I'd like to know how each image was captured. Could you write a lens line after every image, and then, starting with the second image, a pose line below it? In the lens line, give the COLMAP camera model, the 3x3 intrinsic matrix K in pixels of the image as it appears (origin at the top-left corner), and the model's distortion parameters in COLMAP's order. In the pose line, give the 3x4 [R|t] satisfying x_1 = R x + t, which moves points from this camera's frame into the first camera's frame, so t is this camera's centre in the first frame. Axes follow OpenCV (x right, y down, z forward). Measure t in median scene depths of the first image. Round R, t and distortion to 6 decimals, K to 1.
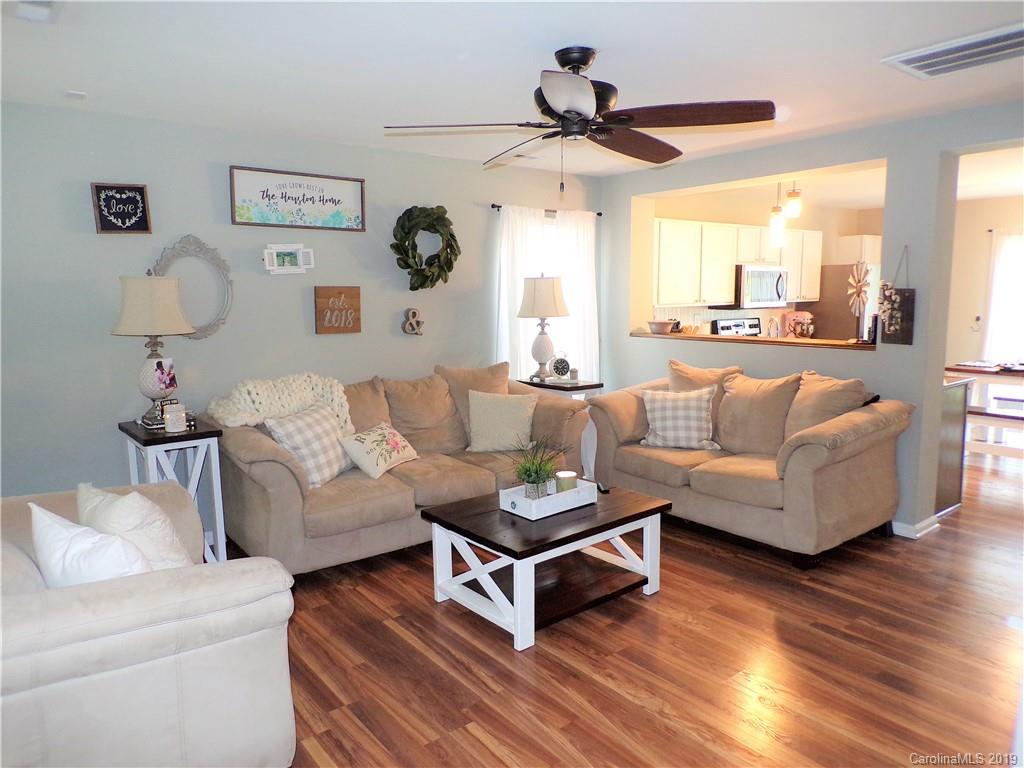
lens RADIAL K [[689.1, 0, 510.5], [0, 689.1, 380.7], [0, 0, 1]] dist [-0.025539, 0.001574]
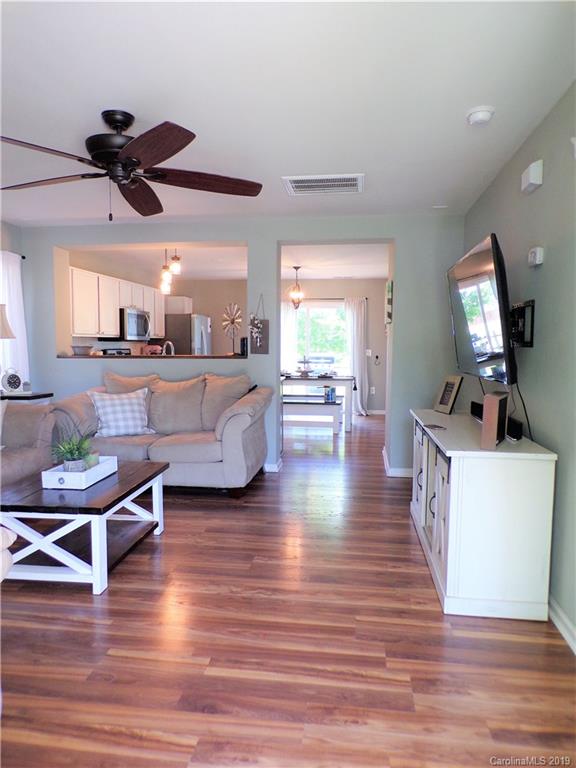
lens RADIAL K [[516.9, 0, 288.4], [0, 516.9, 386.1], [0, 0, 1]] dist [-0.025539, 0.001574]
pose [[0.714454, -0.042792, 0.698372, -0.270539], [0.078692, 0.996710, -0.019431, 0.056335], [-0.695243, 0.068839, 0.715471, 0.080421]]
